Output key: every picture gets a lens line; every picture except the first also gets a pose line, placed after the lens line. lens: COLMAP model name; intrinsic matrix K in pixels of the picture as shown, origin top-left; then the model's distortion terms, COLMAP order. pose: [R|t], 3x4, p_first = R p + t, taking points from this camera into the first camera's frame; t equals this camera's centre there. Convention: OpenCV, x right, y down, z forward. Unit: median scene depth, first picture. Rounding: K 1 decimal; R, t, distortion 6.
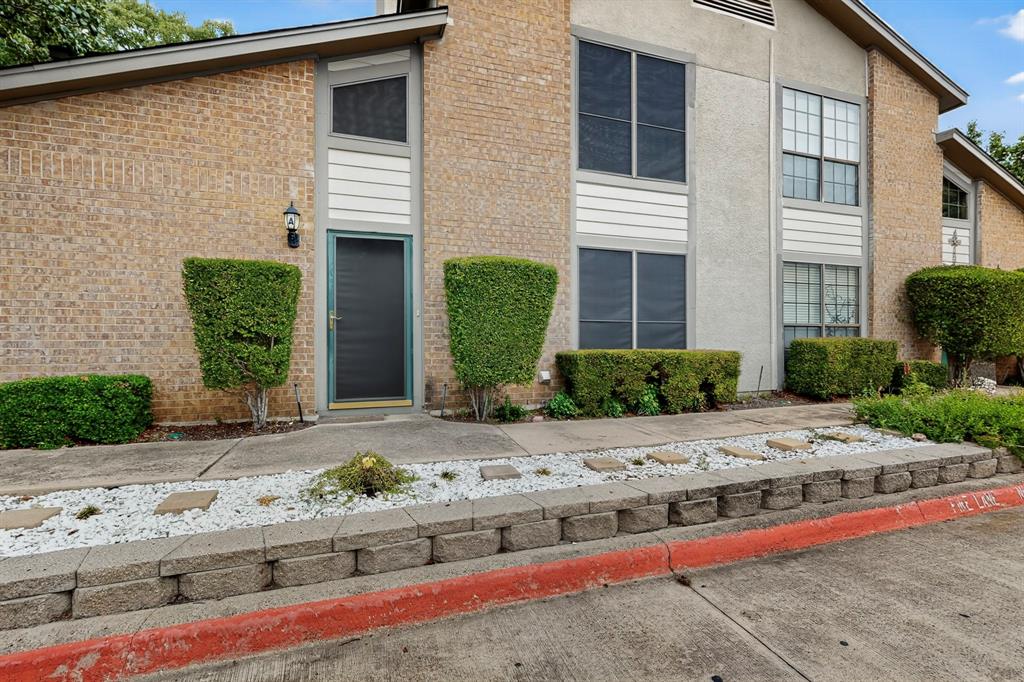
lens RADIAL K [[444.5, 0, 524.4], [0, 444.5, 341.2], [0, 0, 1]] dist [0.000548, -0.000011]
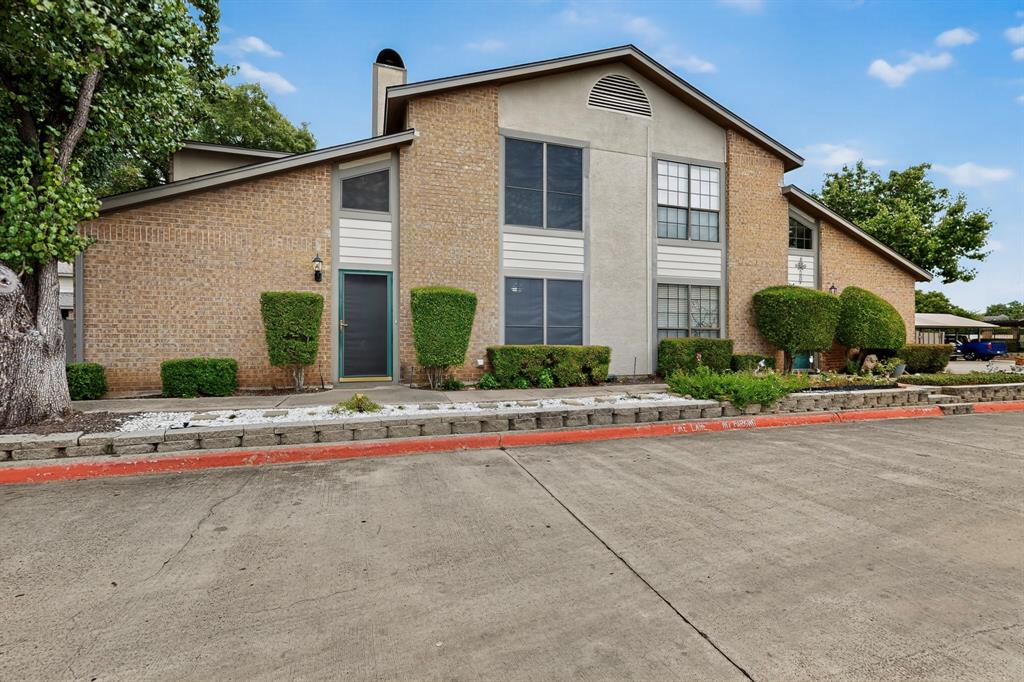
lens RADIAL K [[445.4, 0, 516.7], [0, 445.4, 340.1], [0, 0, 1]] dist [0.003789, -0.000049]
pose [[0.999643, 0.001401, -0.026676, 0.225603], [-0.001479, 0.999995, -0.002921, 0.005967], [0.026672, 0.002959, 0.999640, -0.550599]]
